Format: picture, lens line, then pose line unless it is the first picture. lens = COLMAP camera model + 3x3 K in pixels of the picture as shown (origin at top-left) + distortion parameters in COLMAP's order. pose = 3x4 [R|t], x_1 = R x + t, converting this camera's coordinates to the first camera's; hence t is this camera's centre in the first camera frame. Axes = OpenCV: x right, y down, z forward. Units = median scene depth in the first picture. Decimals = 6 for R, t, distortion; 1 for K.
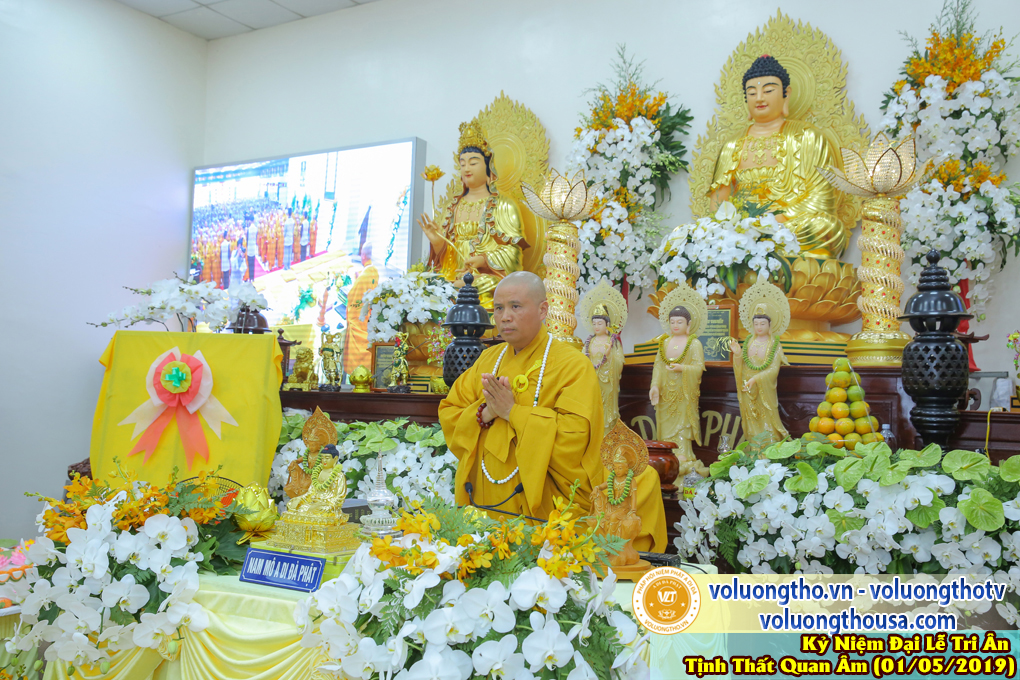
lens RADIAL K [[1011.3, 0, 510.0], [0, 1011.3, 340.0], [0, 0, 1]] dist [-0.003820, -0.002972]
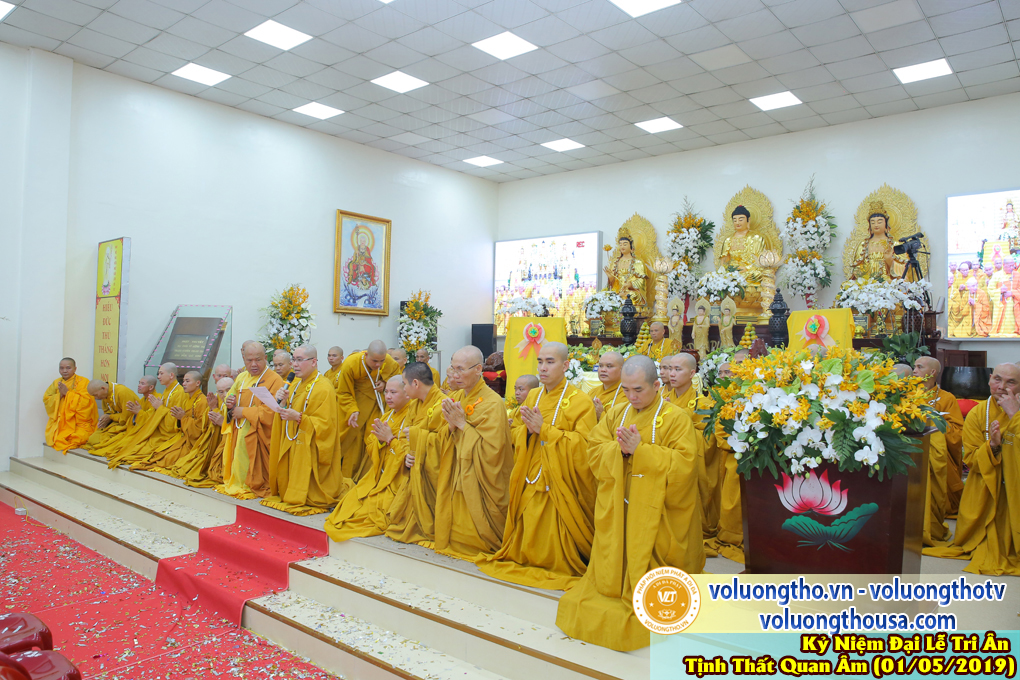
lens RADIAL K [[722.7, 0, 510.0], [0, 722.7, 340.0], [0, 0, 1]] dist [-0.100618, 0.087032]
pose [[0.986642, -0.013161, -0.162372, -0.037493], [0.019448, 0.999119, 0.037191, -0.016839], [0.161740, -0.039852, 0.986028, -0.918366]]
